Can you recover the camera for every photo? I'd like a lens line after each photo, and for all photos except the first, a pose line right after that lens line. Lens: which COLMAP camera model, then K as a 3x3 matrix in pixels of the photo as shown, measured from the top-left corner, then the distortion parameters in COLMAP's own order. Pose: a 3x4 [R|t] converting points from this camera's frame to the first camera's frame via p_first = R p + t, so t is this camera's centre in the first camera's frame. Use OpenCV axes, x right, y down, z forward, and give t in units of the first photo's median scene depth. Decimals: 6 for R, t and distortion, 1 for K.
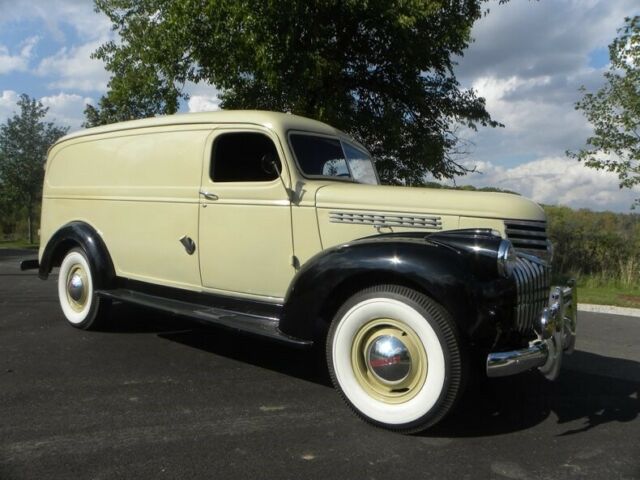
lens RADIAL K [[485.8, 0, 325.0], [0, 485.8, 237.7], [0, 0, 1]] dist [-0.156712, 0.092581]
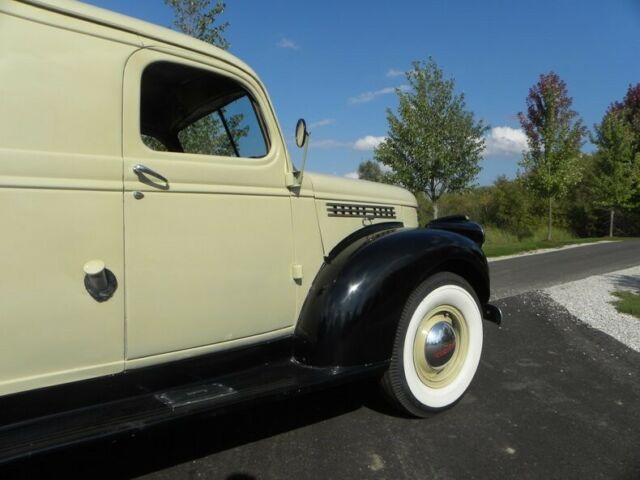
lens RADIAL K [[485.8, 0, 325.0], [0, 485.8, 237.7], [0, 0, 1]] dist [-0.156712, 0.092581]
pose [[0.303657, -0.075247, 0.949805, -0.753506], [0.071173, 0.995883, 0.056144, -0.042177], [-0.950119, 0.050552, 0.307762, 0.762506]]
